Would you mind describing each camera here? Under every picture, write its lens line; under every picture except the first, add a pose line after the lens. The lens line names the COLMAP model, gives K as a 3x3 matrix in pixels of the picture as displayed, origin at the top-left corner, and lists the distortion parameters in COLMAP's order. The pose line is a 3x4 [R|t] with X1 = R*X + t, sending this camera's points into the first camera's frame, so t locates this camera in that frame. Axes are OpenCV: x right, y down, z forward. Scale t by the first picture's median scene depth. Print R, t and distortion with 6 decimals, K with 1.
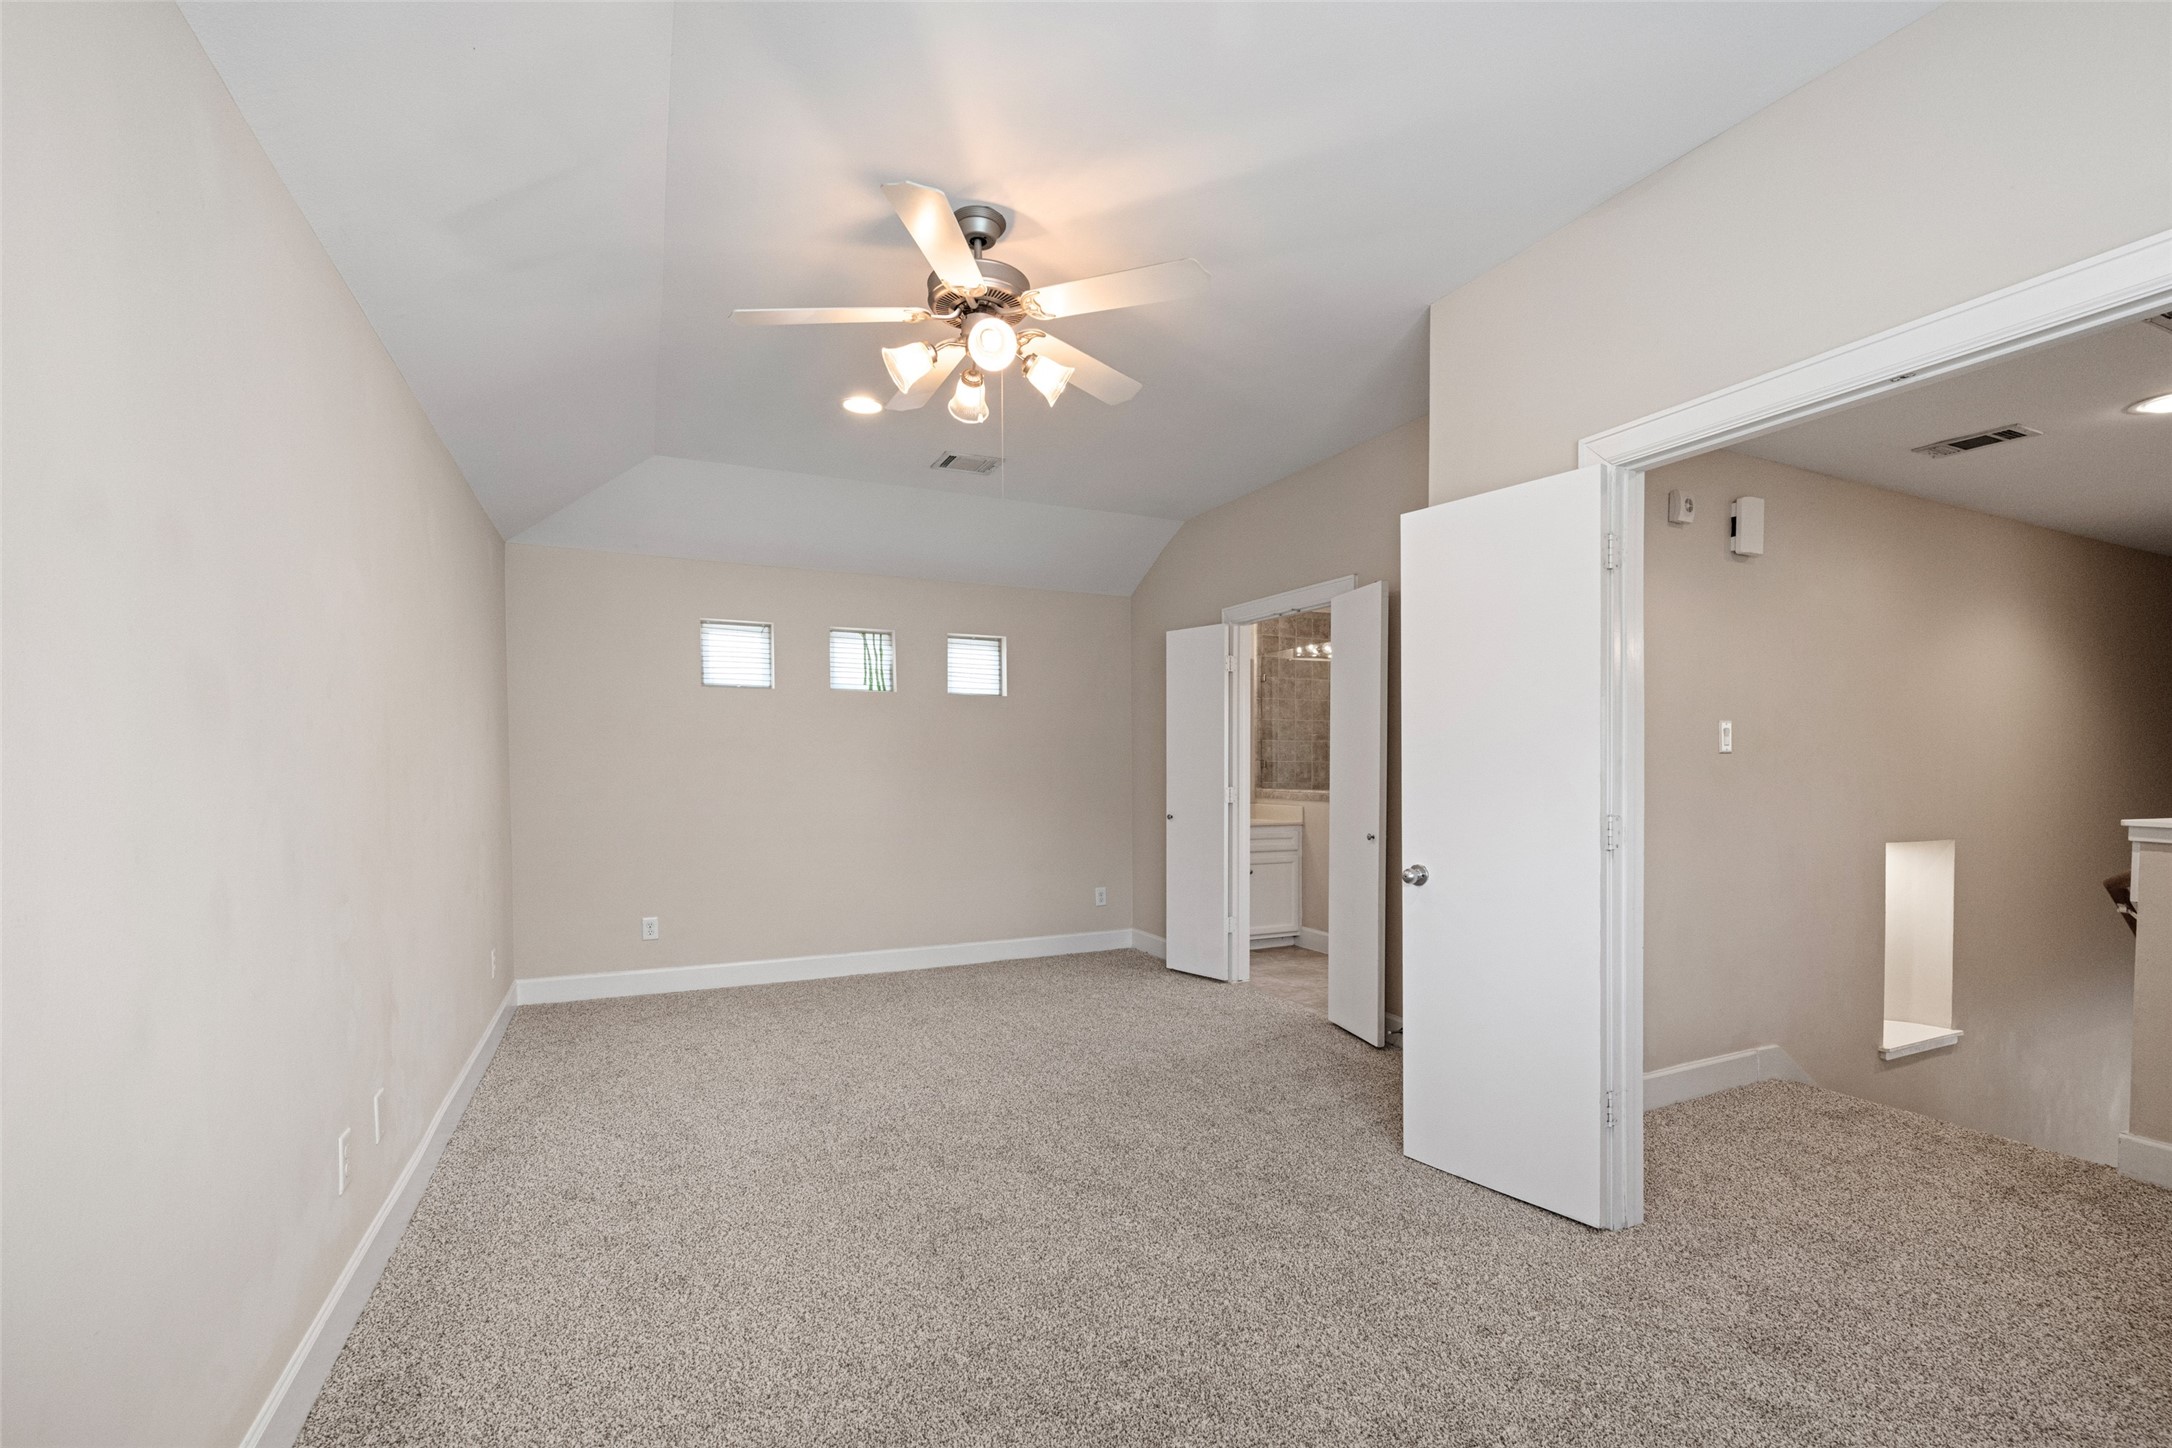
lens RADIAL K [[918.7, 0, 1090.6], [0, 918.7, 802.3], [0, 0, 1]] dist [0.000405, 0.000048]
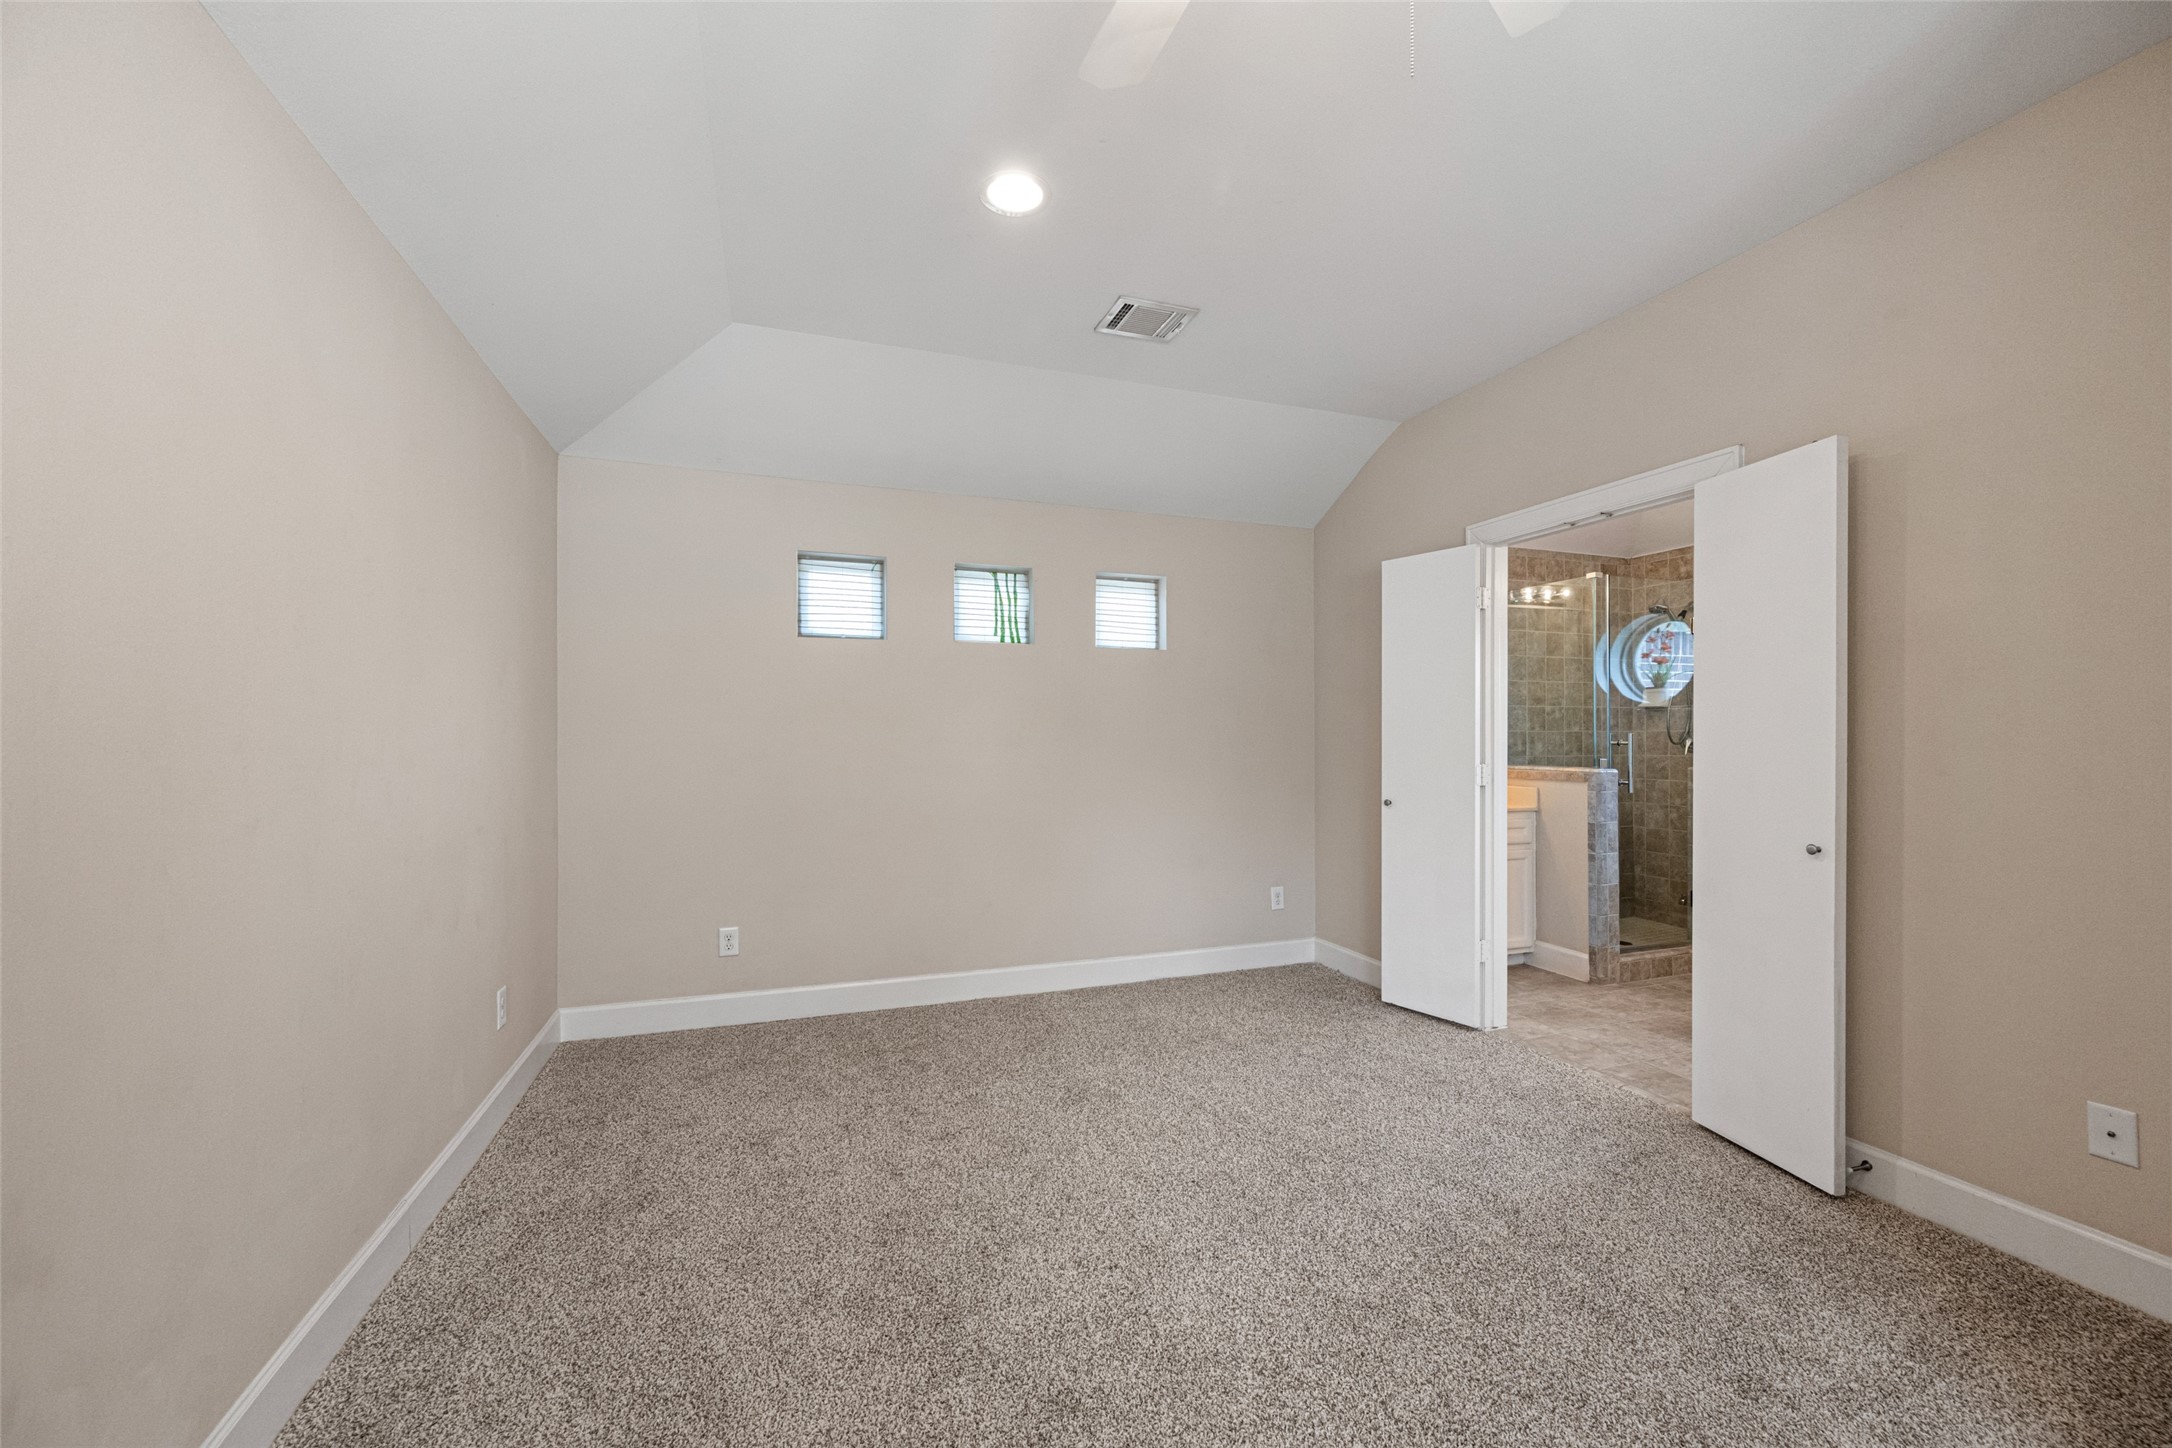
lens RADIAL K [[846.8, 0, 1092.1], [0, 846.8, 738.5], [0, 0, 1]] dist [0.001153, 0.000077]
pose [[0.994961, 0.000538, -0.100262, -0.090491], [-0.004365, 0.999270, -0.037954, -0.009900], [0.100168, 0.038200, 0.994237, 0.284045]]
